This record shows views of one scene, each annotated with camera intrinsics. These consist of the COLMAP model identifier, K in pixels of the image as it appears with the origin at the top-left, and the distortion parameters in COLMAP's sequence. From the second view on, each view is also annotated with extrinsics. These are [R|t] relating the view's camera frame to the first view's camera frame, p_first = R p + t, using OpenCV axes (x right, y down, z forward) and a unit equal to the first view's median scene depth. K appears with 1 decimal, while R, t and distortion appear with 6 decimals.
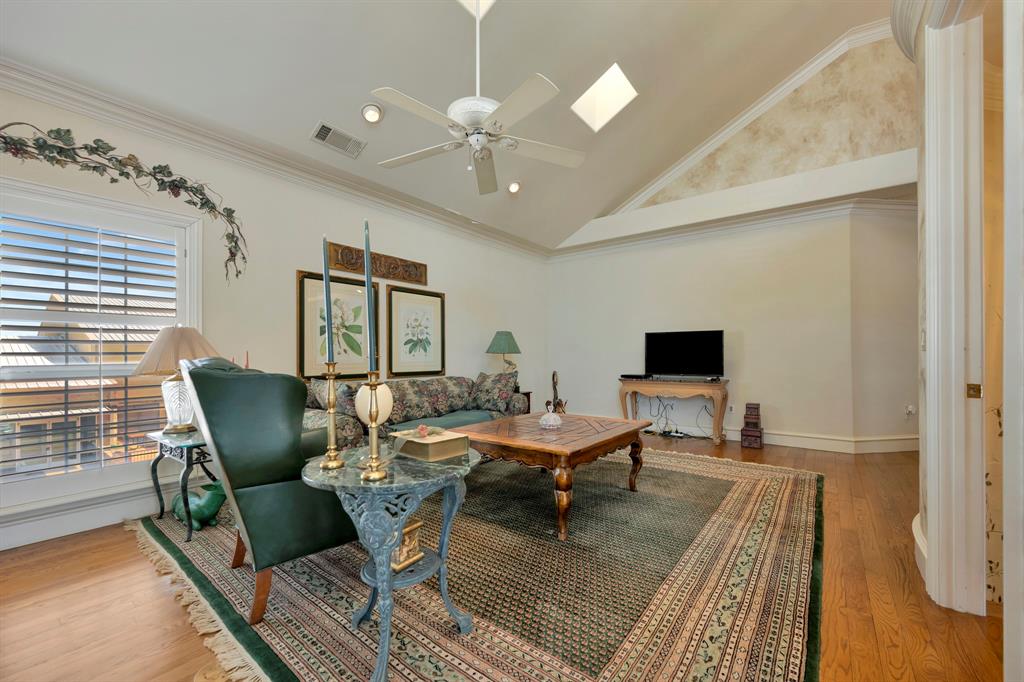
lens RADIAL K [[404.0, 0, 518.0], [0, 404.0, 349.7], [0, 0, 1]] dist [-0.002422, -0.000211]
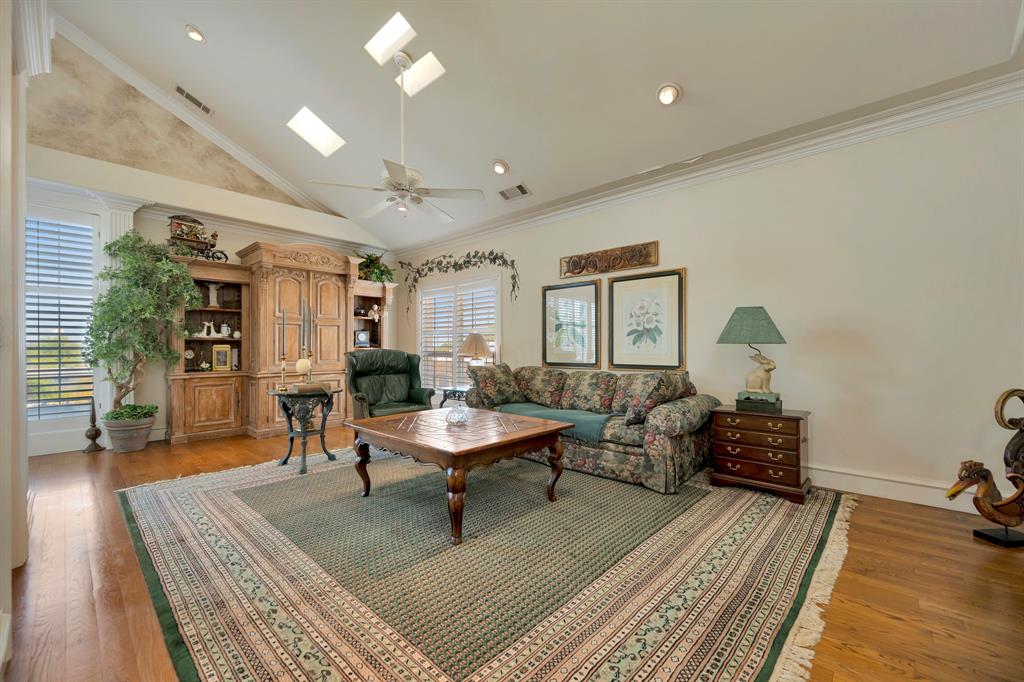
lens RADIAL K [[404.0, 0, 518.6], [0, 404.0, 339.0], [0, 0, 1]] dist [-0.002422, -0.000211]
pose [[-0.073155, -0.017412, -0.997169, 0.878198], [0.018418, 0.999653, -0.018807, 0.011132], [0.997150, -0.019742, -0.072809, 1.040626]]
